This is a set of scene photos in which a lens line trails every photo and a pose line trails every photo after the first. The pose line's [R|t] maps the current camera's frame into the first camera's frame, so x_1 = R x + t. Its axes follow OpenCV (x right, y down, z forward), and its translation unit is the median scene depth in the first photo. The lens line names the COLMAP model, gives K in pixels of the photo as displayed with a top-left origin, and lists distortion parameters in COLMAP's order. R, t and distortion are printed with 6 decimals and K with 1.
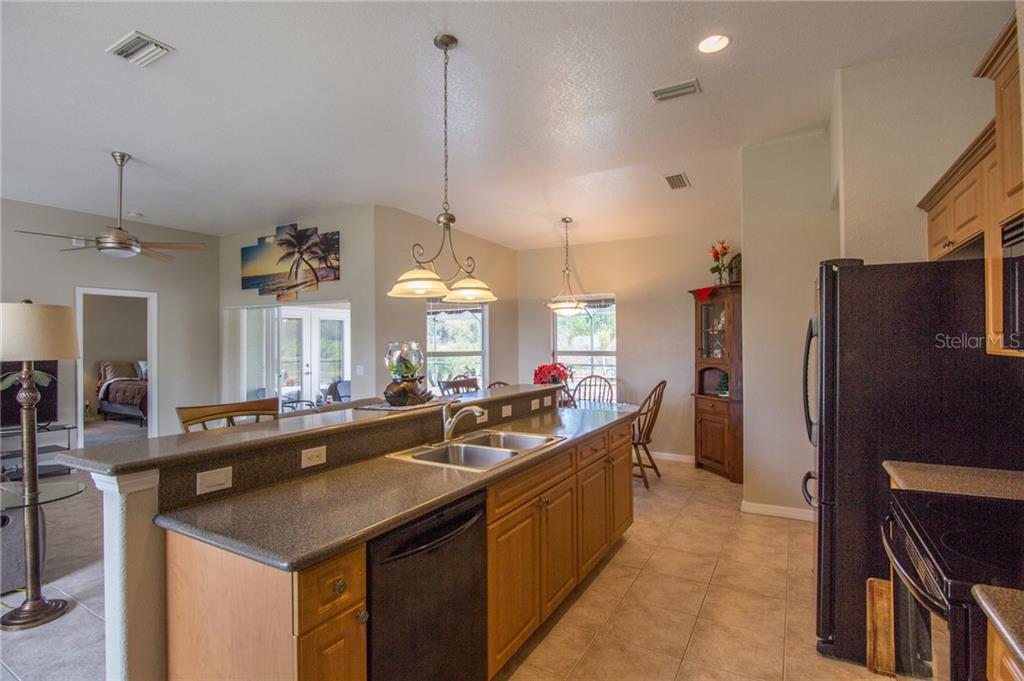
lens RADIAL K [[495.5, 0, 512.0], [0, 495.5, 340.5], [0, 0, 1]] dist [-0.027958, 0.000378]
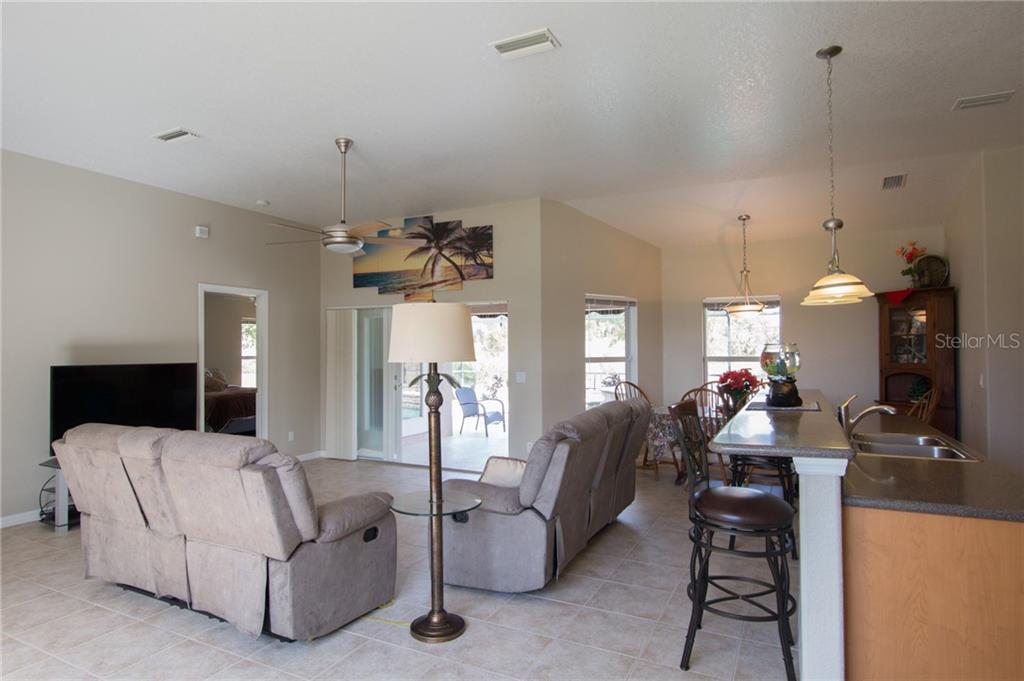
lens RADIAL K [[575.8, 0, 512.0], [0, 575.8, 340.5], [0, 0, 1]] dist [-0.015508, 0.000277]
pose [[0.998529, 0.001977, 0.054188, -0.359883], [-0.001356, 0.999933, -0.011506, 0.004319], [-0.054207, 0.011415, 0.998464, -0.065154]]
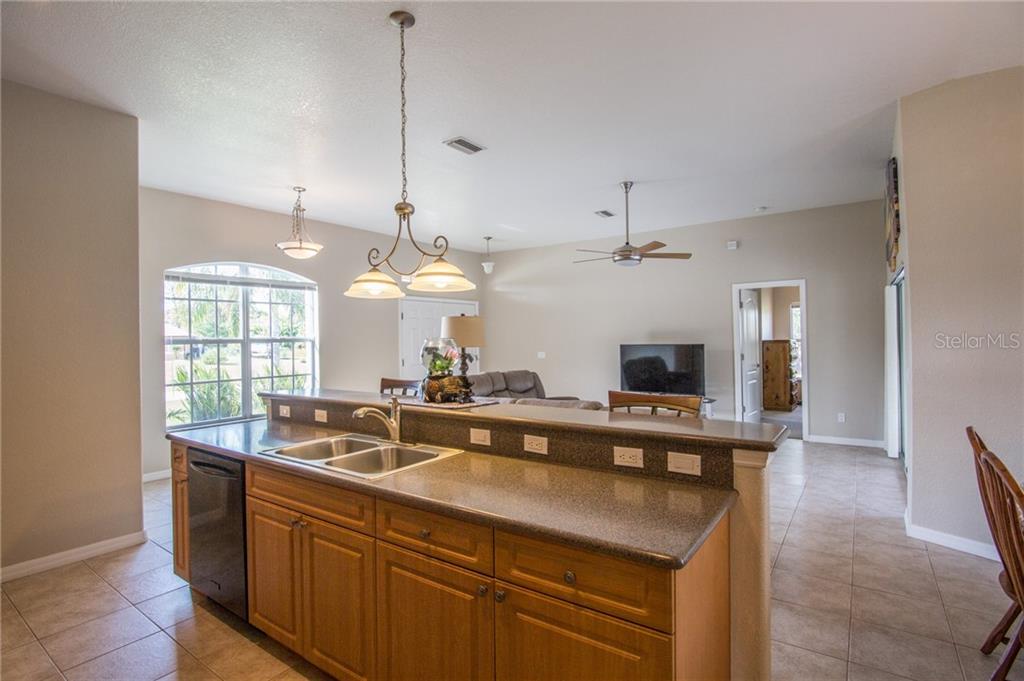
lens RADIAL K [[495.1, 0, 512.0], [0, 495.1, 340.5], [0, 0, 1]] dist [0.003386, 0.000409]
pose [[-0.097709, 0.013261, -0.995127, 0.330837], [0.023692, 0.999659, 0.010996, 0.000033], [0.994933, -0.022502, -0.097989, 0.539770]]
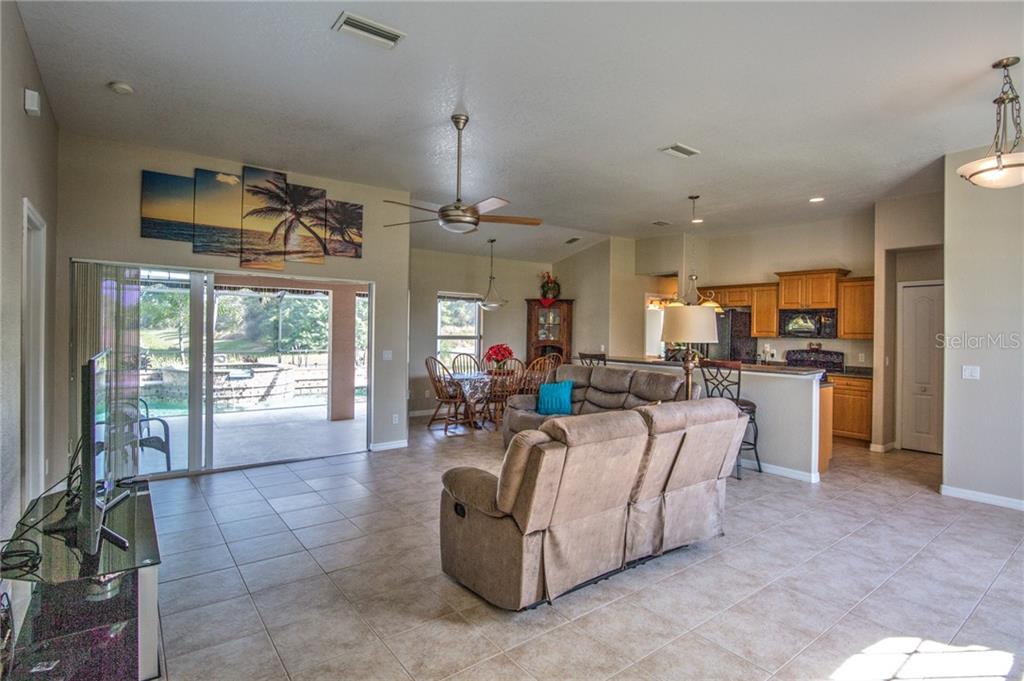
lens RADIAL K [[516.3, 0, 514.6], [0, 516.3, 332.1], [0, 0, 1]] dist [-0.001691, -0.000175]
pose [[0.389971, 0.004733, 0.920815, -1.089334], [-0.019338, 0.999808, 0.003051, 0.006220], [-0.920624, -0.018996, 0.389988, 0.346645]]
